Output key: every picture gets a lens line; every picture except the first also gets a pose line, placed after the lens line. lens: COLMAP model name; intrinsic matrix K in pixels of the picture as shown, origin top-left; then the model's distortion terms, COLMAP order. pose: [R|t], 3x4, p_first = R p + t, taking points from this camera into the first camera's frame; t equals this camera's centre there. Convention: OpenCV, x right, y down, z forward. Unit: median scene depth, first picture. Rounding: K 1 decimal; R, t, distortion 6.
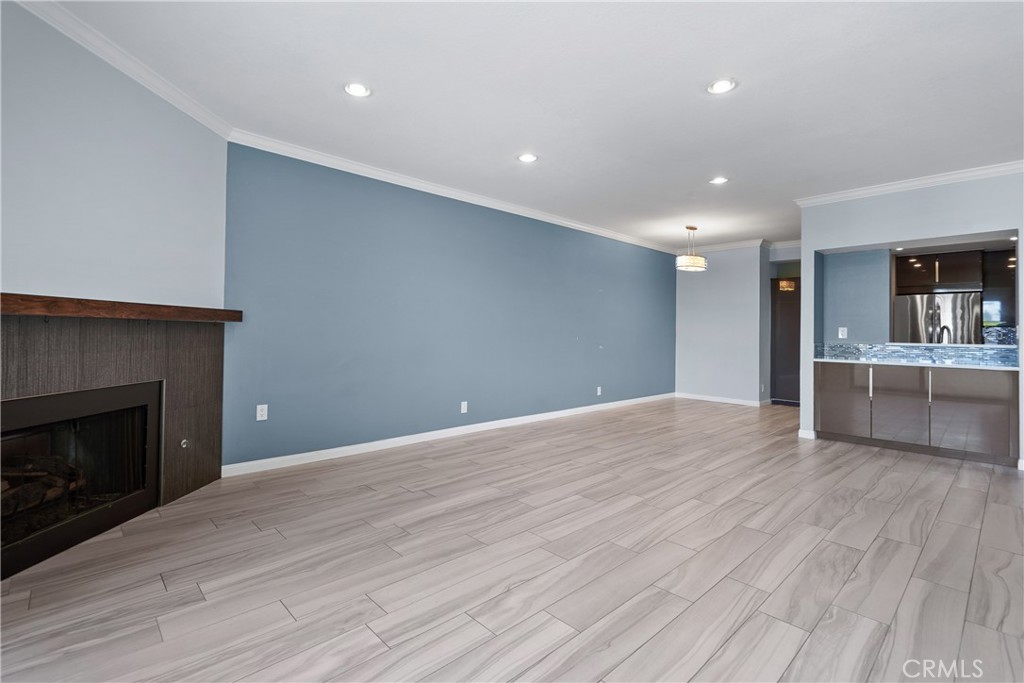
lens RADIAL K [[474.2, 0, 509.4], [0, 474.2, 328.2], [0, 0, 1]] dist [0.000148, -0.000053]
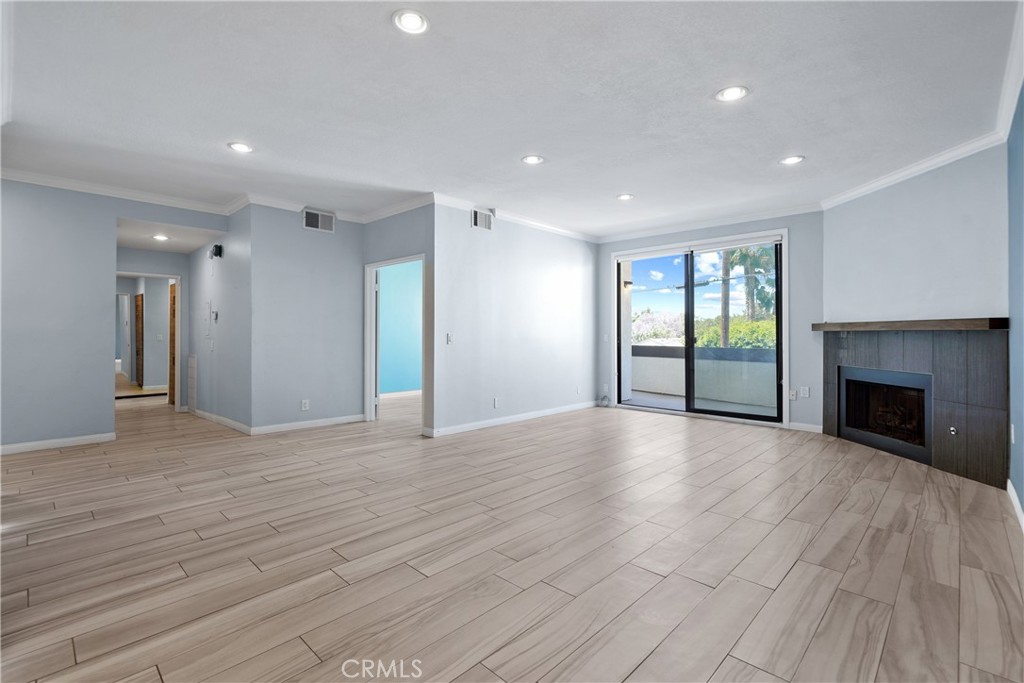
lens RADIAL K [[469.9, 0, 515.9], [0, 469.9, 330.3], [0, 0, 1]] dist [-0.000808, 0.000044]
pose [[-0.997918, -0.017170, -0.062163, 0.503690], [-0.016131, 0.999722, -0.017184, 0.023366], [0.062441, -0.016146, -0.997918, 2.092702]]
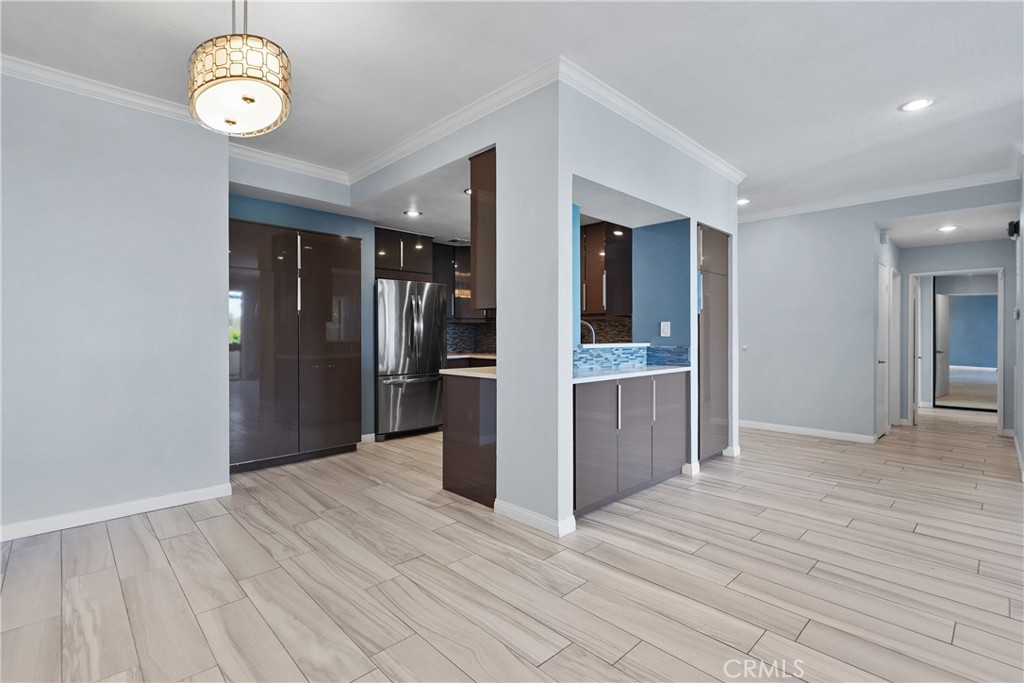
lens RADIAL K [[472.2, 0, 506.6], [0, 472.2, 337.5], [0, 0, 1]] dist [-0.001115, 0.000060]
pose [[-0.007139, -0.017561, 0.999820, 0.182288], [-0.011126, 0.999785, 0.017481, 0.014430], [-0.999913, -0.010999, -0.007332, 1.702254]]
